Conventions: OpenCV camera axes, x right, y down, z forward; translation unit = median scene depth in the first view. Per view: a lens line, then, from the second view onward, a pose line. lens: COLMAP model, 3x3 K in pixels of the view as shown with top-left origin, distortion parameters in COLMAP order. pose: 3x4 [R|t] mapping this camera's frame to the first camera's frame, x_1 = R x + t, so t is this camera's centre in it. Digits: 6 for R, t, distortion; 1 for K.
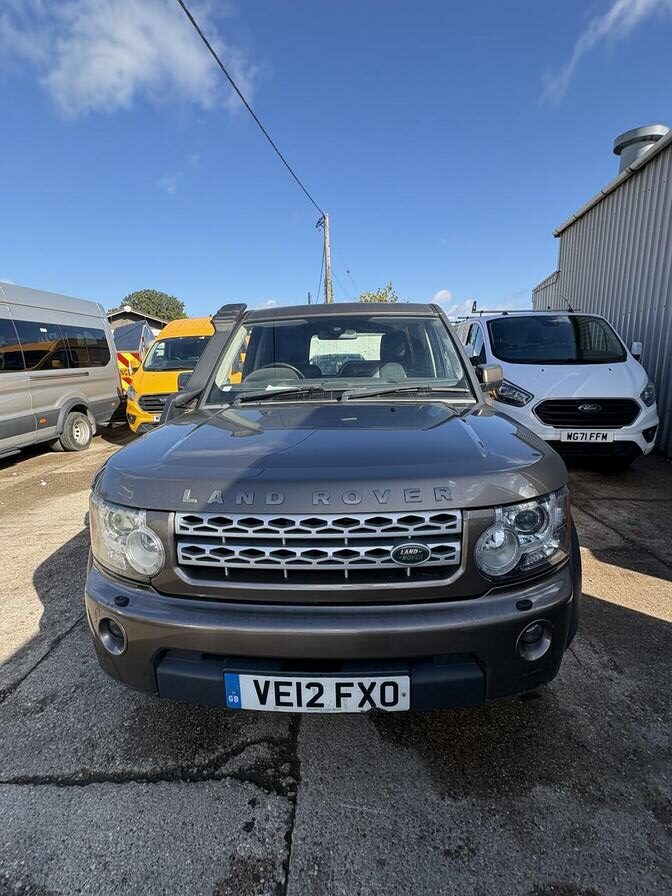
lens RADIAL K [[443.0, 0, 335.7], [0, 443.0, 445.4], [0, 0, 1]] dist [-0.001416, 0.001877]
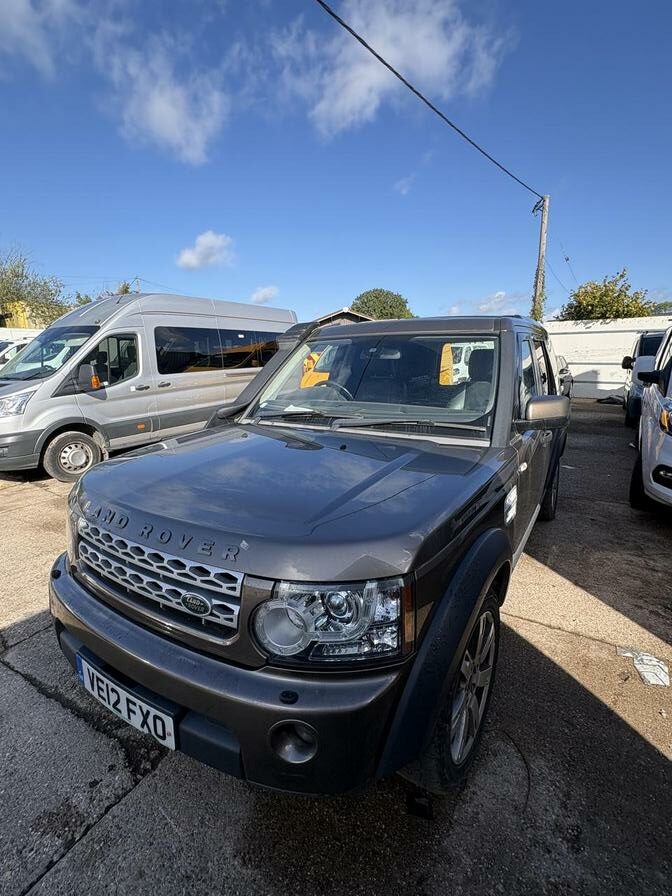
lens RADIAL K [[436.8, 0, 311.4], [0, 436.8, 449.7], [0, 0, 1]] dist [0.002355, 0.000148]
pose [[0.863366, 0.121325, -0.489775, 0.446592], [-0.110612, 0.992560, 0.050888, -0.097395], [0.492305, 0.010240, 0.870363, 0.136749]]
